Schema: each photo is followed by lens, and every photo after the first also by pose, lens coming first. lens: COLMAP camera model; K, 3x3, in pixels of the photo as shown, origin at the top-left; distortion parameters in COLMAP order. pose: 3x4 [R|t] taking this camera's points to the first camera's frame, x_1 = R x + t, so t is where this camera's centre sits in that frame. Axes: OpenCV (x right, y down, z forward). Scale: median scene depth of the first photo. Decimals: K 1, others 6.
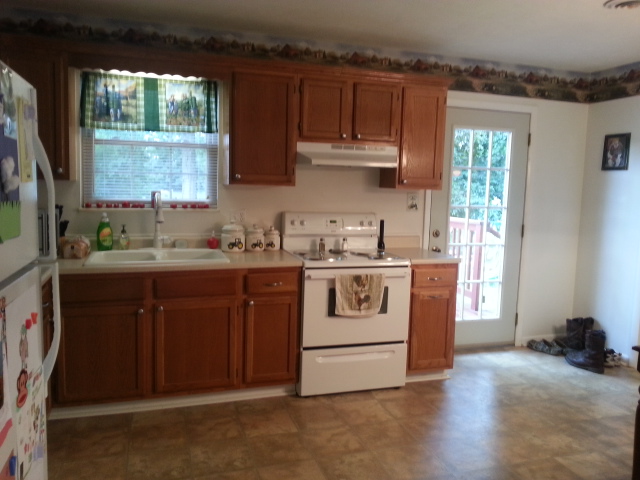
lens RADIAL K [[522.4, 0, 321.7], [0, 522.4, 241.6], [0, 0, 1]] dist [0.010420, -0.036422]
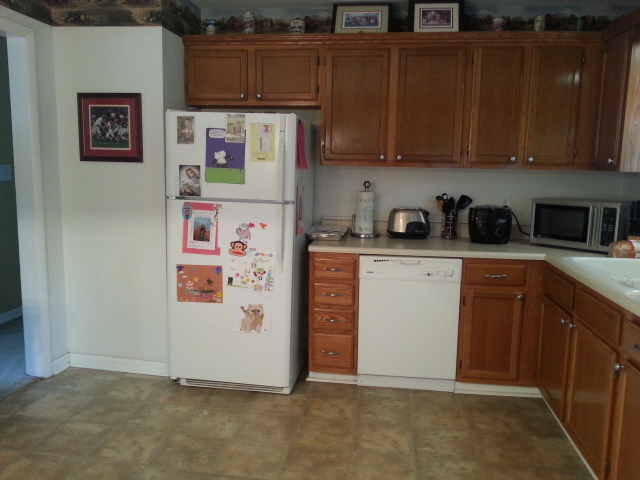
lens RADIAL K [[522.4, 0, 314.1], [0, 522.4, 236.6], [0, 0, 1]] dist [0.010420, -0.036422]
pose [[-0.443493, 0.087989, -0.891948, 0.649793], [-0.128398, 0.978668, 0.160385, -0.097475], [0.887033, 0.185654, -0.422735, 1.072407]]
